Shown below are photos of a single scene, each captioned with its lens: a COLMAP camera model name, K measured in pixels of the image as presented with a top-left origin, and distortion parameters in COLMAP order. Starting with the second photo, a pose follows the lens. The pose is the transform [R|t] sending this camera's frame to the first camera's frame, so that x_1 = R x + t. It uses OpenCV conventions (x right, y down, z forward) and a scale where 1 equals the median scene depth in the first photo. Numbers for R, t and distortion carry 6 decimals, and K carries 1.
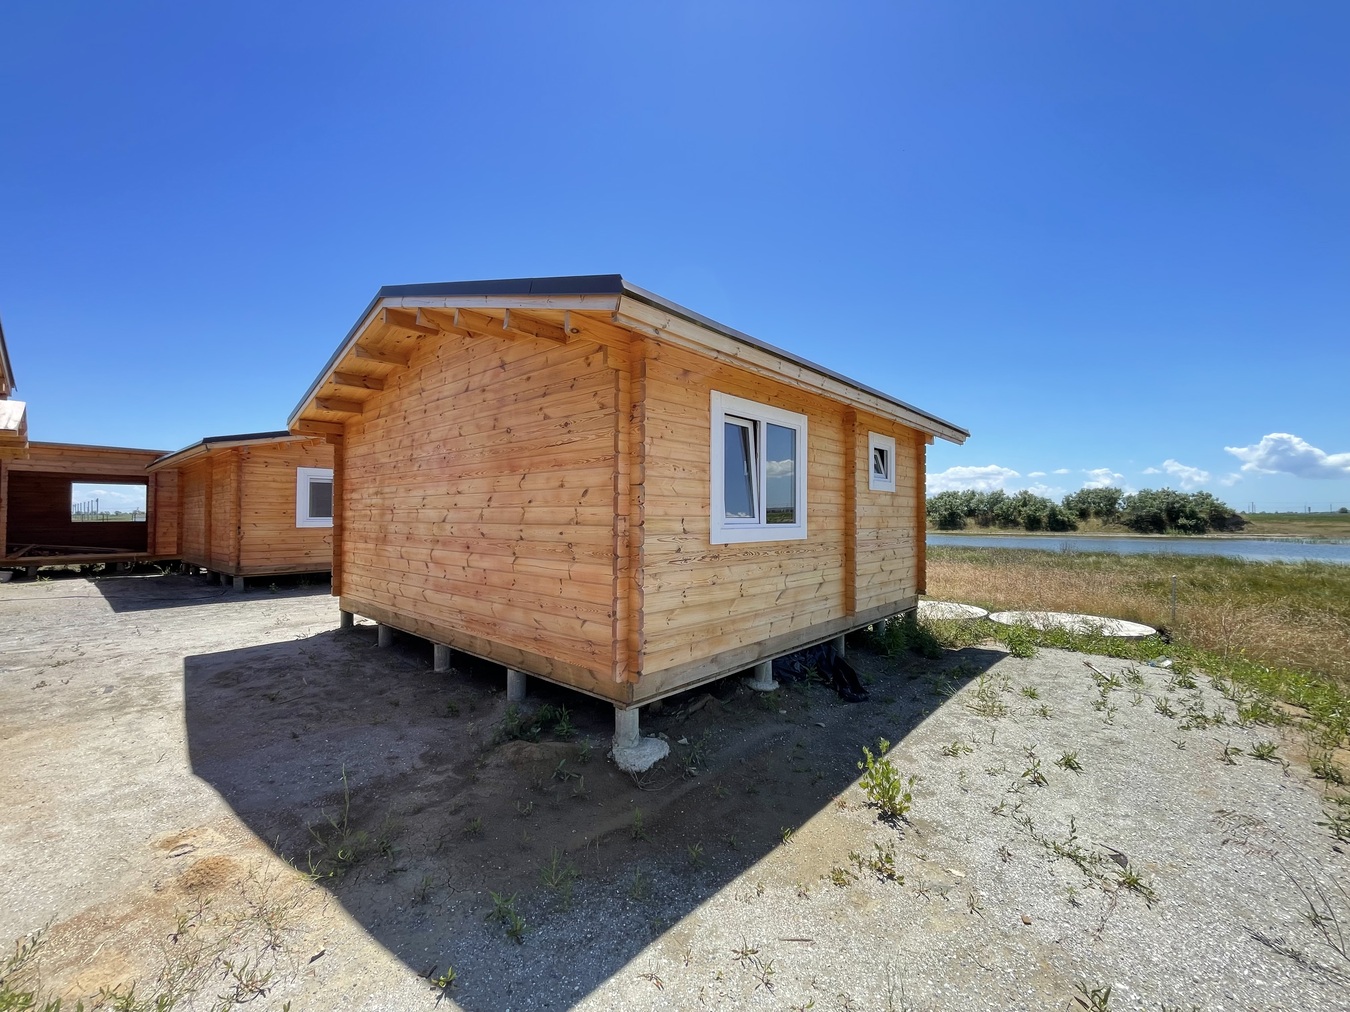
lens RADIAL K [[547.1, 0, 669.8], [0, 547.1, 505.7], [0, 0, 1]] dist [0.014994, -0.005981]
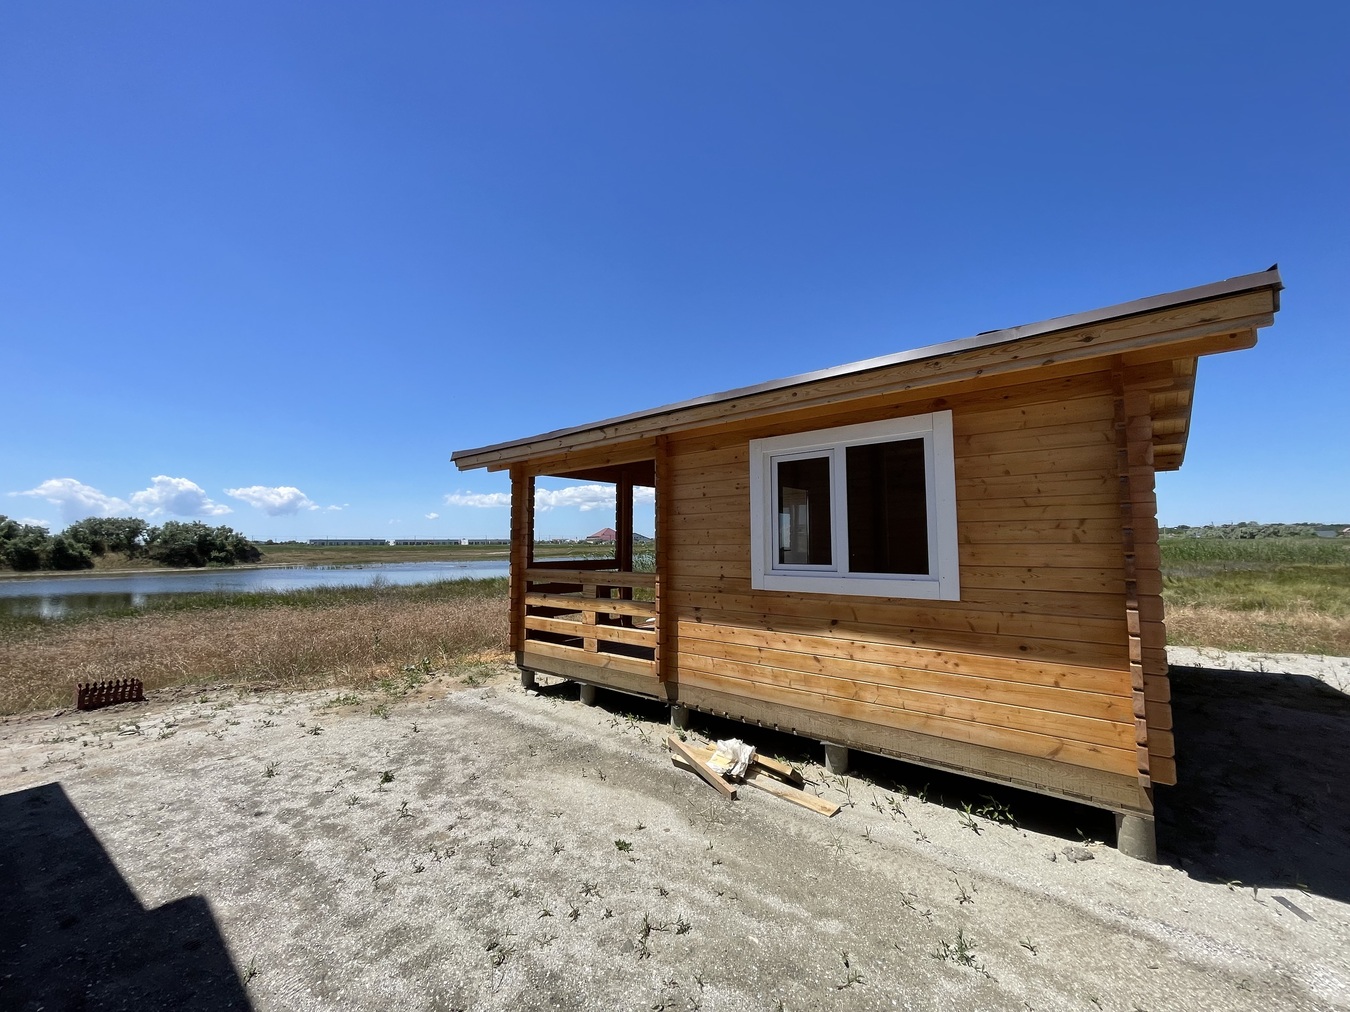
lens RADIAL K [[547.1, 0, 669.8], [0, 547.1, 505.7], [0, 0, 1]] dist [0.014994, -0.005981]
pose [[-0.024592, 0.068687, 0.997335, -0.498211], [-0.010446, 0.997565, -0.068961, 0.001075], [-0.999643, -0.012115, -0.023815, 0.668931]]
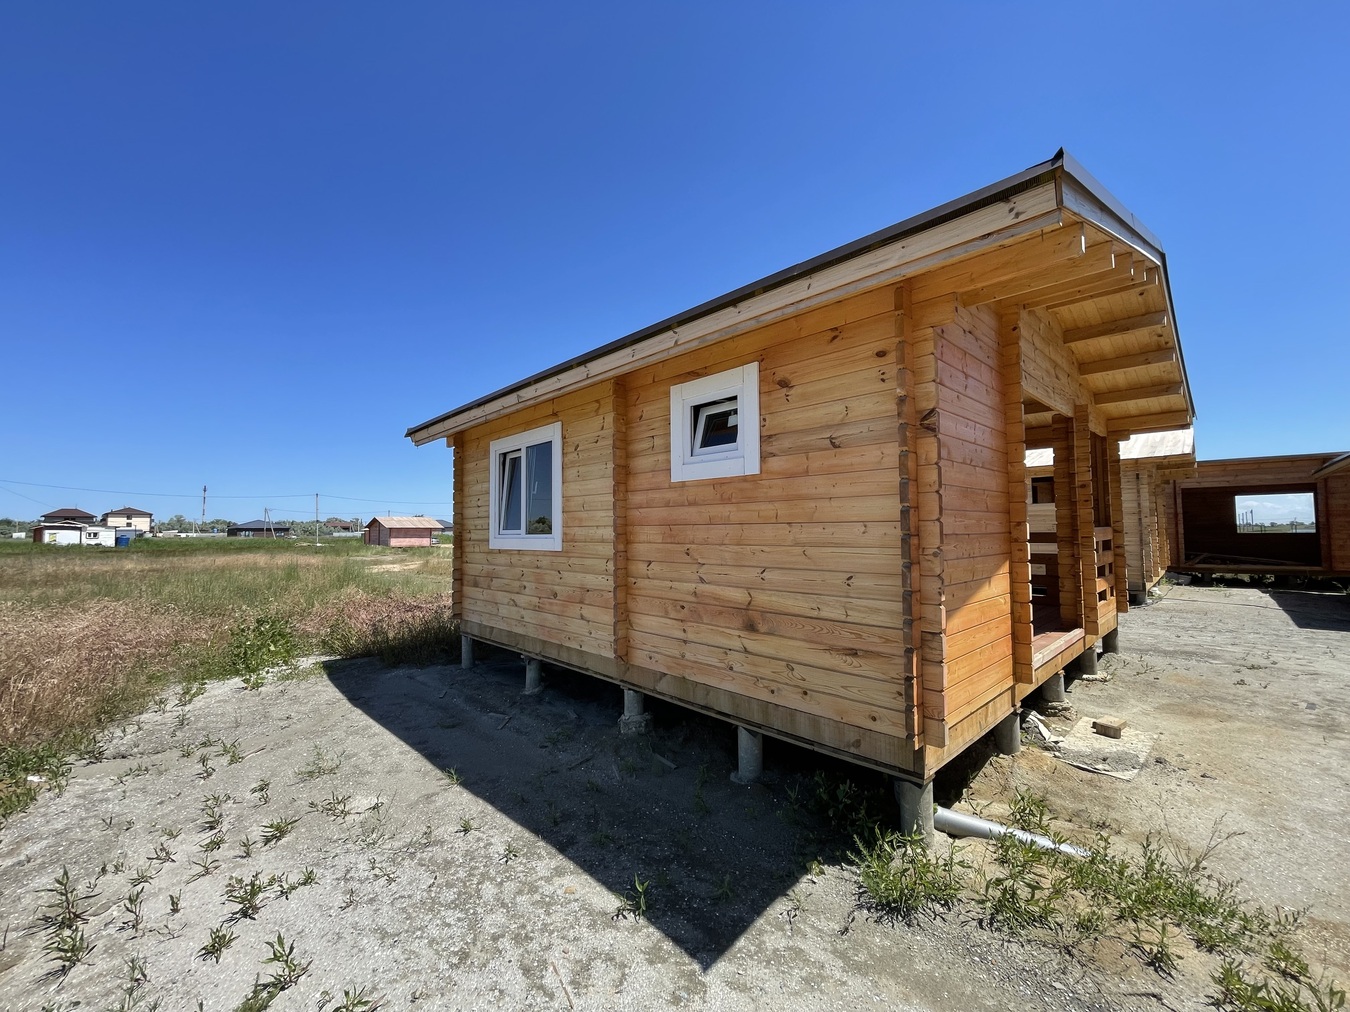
lens RADIAL K [[547.1, 0, 669.8], [0, 547.1, 505.7], [0, 0, 1]] dist [0.014994, -0.005981]
pose [[-0.041474, -0.048992, -0.997938, 0.003867], [0.028023, 0.998347, -0.050177, -0.000057], [0.998747, -0.030047, -0.040033, -0.026629]]
